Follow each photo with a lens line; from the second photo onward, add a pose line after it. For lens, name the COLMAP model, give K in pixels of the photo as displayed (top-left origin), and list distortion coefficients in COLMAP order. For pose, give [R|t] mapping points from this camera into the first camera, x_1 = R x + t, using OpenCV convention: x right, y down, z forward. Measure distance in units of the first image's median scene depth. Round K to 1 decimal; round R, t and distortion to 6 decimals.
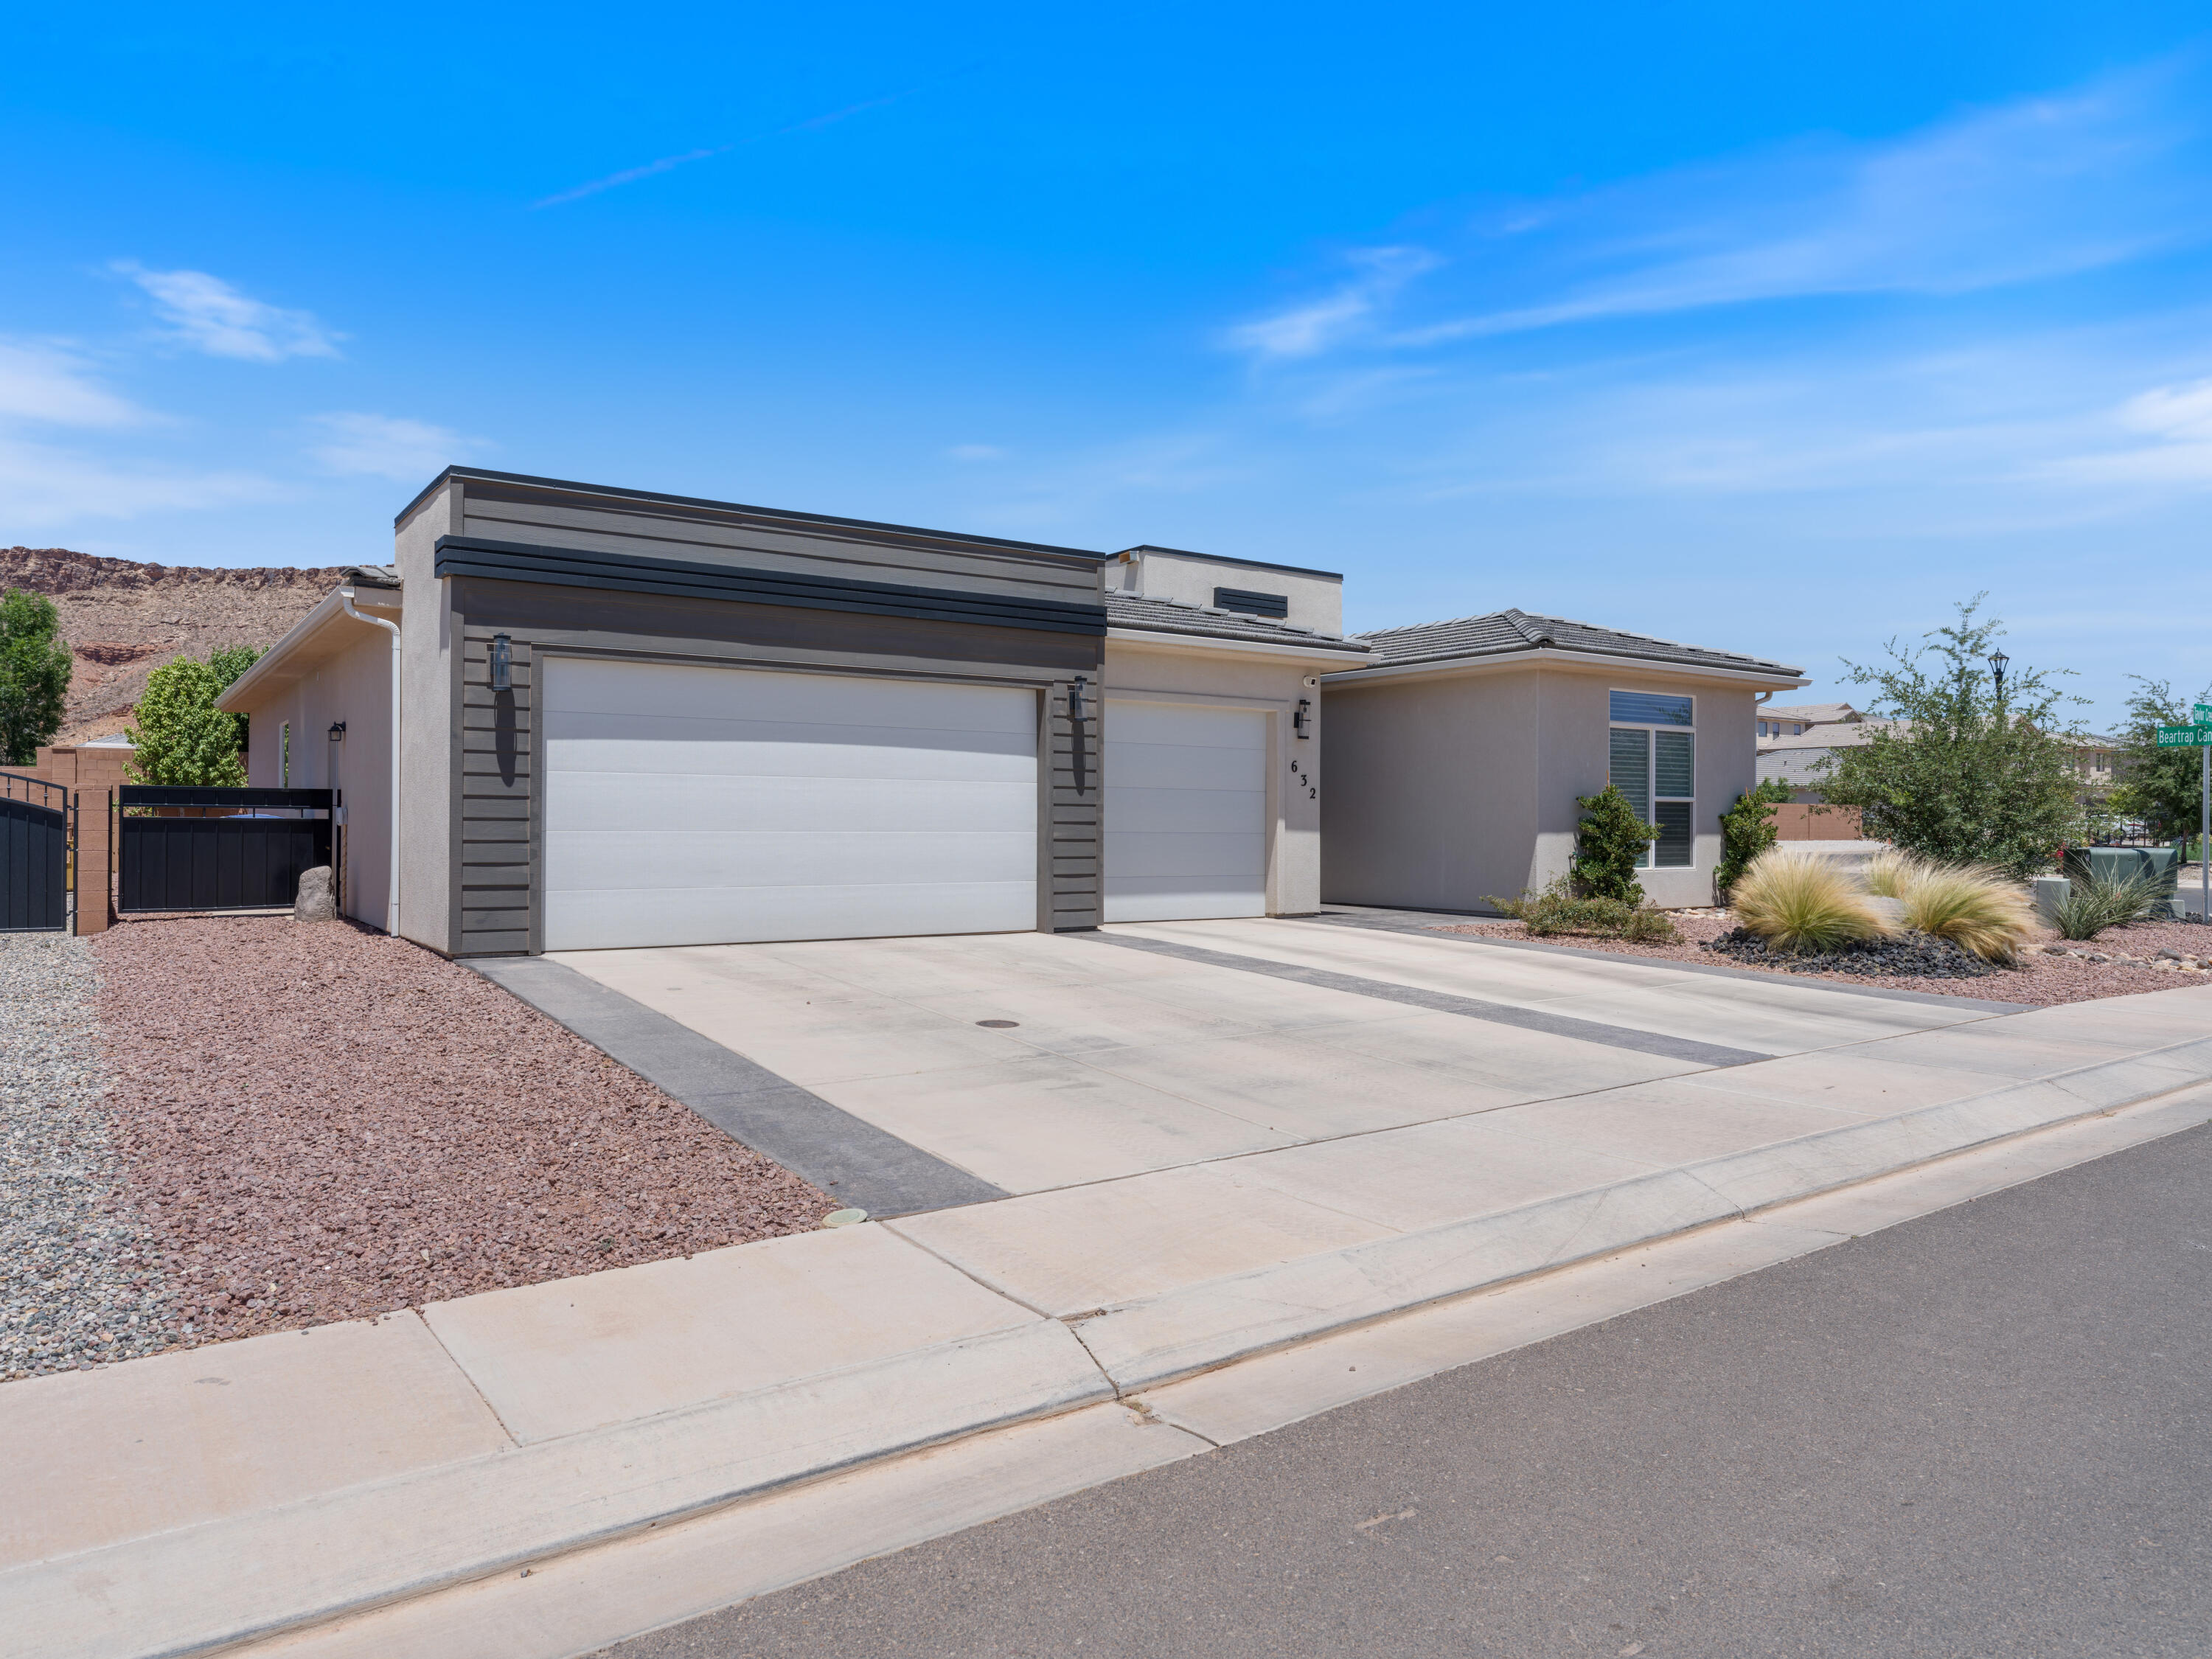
lens RADIAL K [[1400.3, 0, 1109.2], [0, 1400.3, 826.4], [0, 0, 1]] dist [-0.003496, 0.000694]
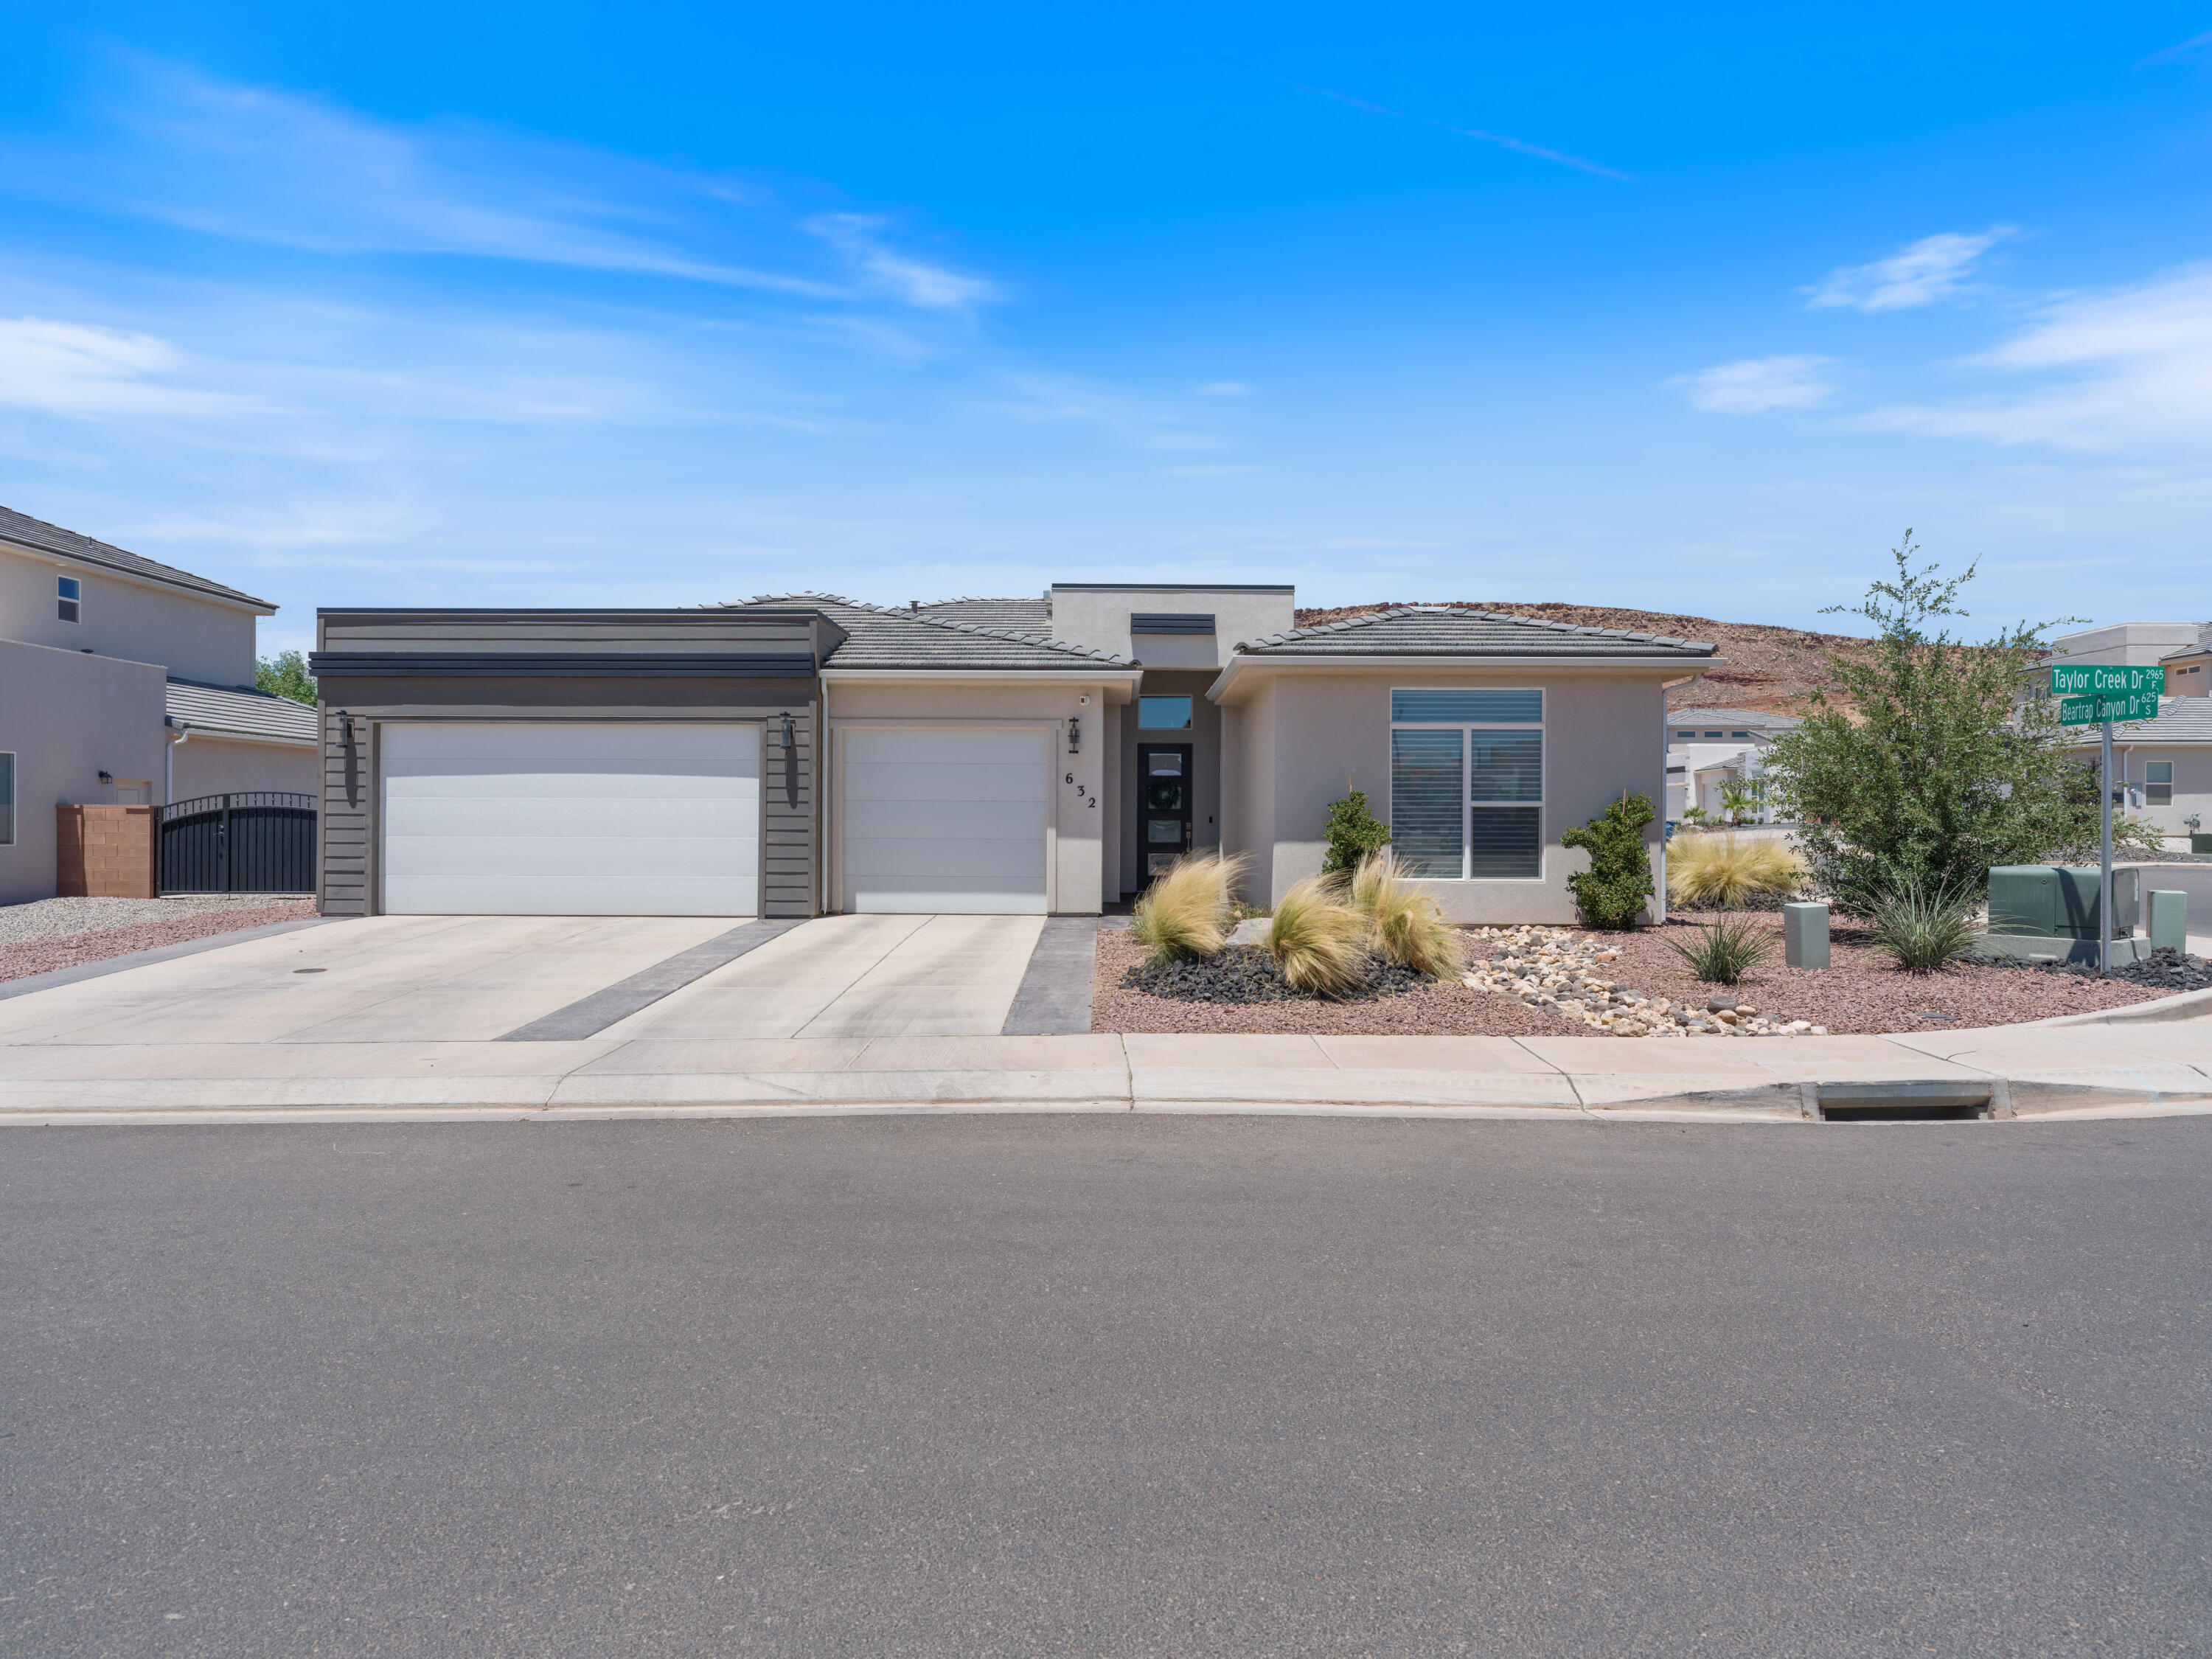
lens RADIAL K [[1277.8, 0, 1101.5], [0, 1277.8, 821.8], [0, 0, 1]] dist [0.000561, -0.000079]
pose [[0.832585, -0.002070, -0.553893, 0.773043], [-0.000147, 0.999992, -0.003957, -0.005534], [0.553897, 0.003376, 0.832579, 0.200094]]
